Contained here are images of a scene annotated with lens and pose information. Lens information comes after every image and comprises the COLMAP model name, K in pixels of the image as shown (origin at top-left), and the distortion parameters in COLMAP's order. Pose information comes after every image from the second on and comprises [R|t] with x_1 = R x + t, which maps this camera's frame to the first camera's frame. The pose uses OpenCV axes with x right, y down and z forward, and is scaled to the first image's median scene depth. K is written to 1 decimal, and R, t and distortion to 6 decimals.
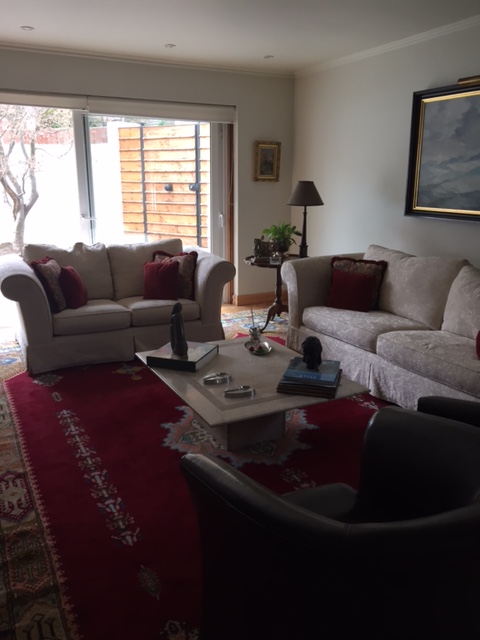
lens RADIAL K [[552.2, 0, 240.0], [0, 552.2, 320.0], [0, 0, 1]] dist [0.048064, -0.007040]
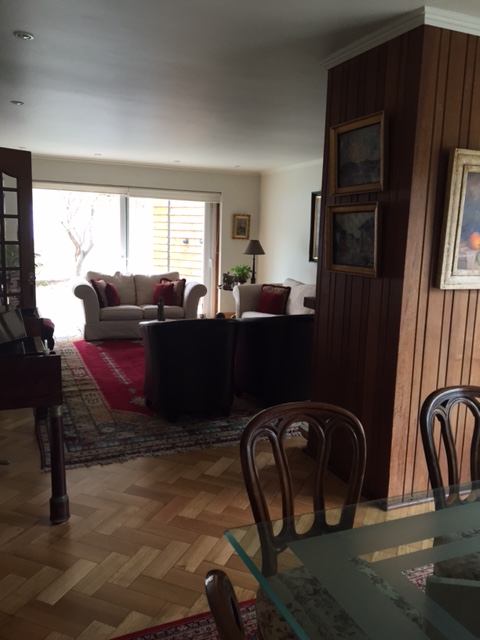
lens RADIAL K [[552.2, 0, 240.0], [0, 552.2, 320.0], [0, 0, 1]] dist [0.048064, -0.007040]
pose [[0.996512, 0.040229, -0.073110, 0.201559], [-0.046971, 0.994560, -0.092972, 0.140577], [0.068972, 0.096082, 0.992981, -0.610592]]
